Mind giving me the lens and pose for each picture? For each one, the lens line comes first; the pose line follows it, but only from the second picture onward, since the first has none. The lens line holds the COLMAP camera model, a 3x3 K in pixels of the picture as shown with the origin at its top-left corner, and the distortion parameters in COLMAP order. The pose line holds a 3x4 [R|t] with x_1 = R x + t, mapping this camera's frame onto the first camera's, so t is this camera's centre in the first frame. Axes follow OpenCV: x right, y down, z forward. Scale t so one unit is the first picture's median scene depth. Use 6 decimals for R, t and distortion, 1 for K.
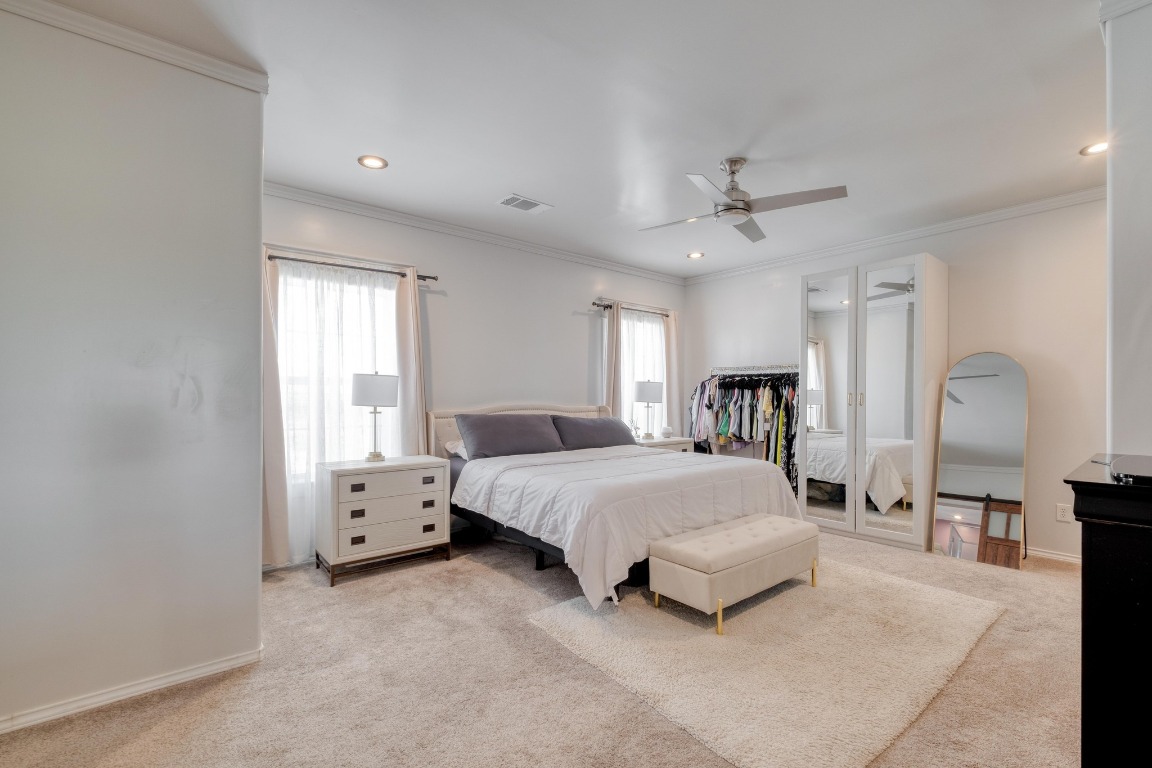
lens RADIAL K [[500.7, 0, 574.1], [0, 500.7, 396.6], [0, 0, 1]] dist [-0.001392, -0.000266]
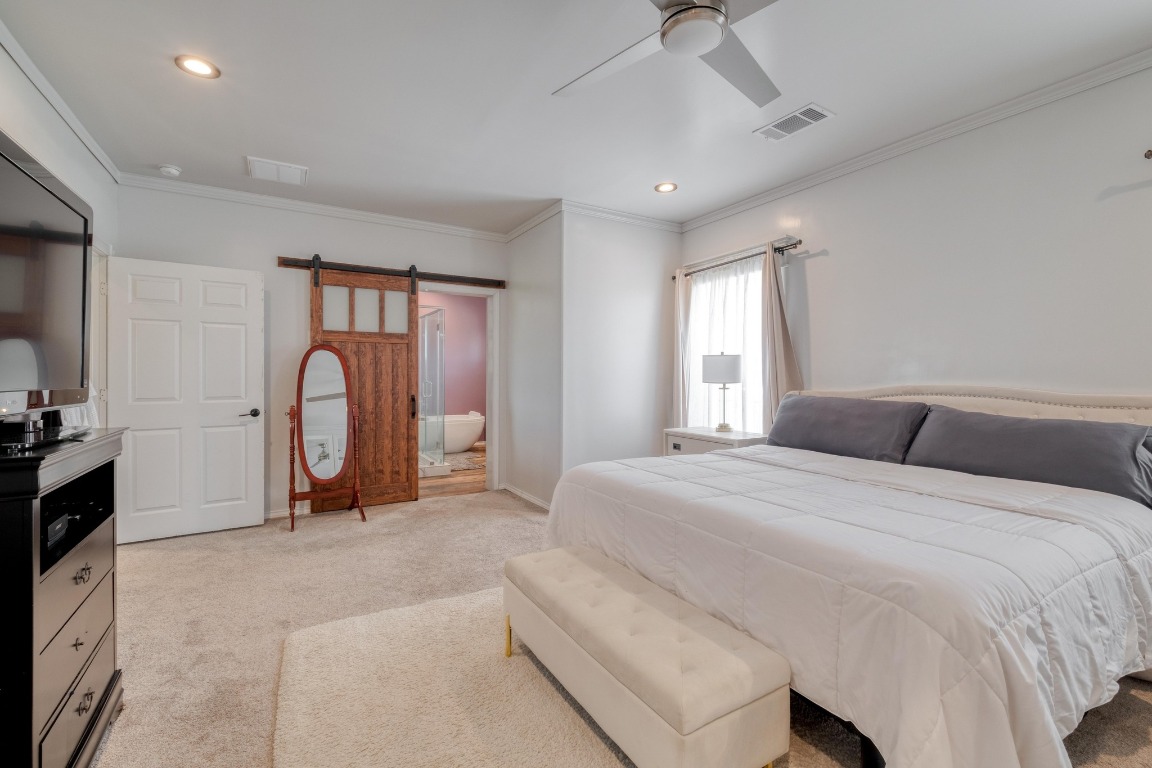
lens RADIAL K [[500.7, 0, 574.1], [0, 500.7, 374.1], [0, 0, 1]] dist [-0.001392, -0.000266]
pose [[-0.142488, 0.004870, -0.989785, 0.765179], [0.007259, 0.999966, 0.003875, -0.007827], [0.989770, -0.006632, -0.142518, 0.827133]]
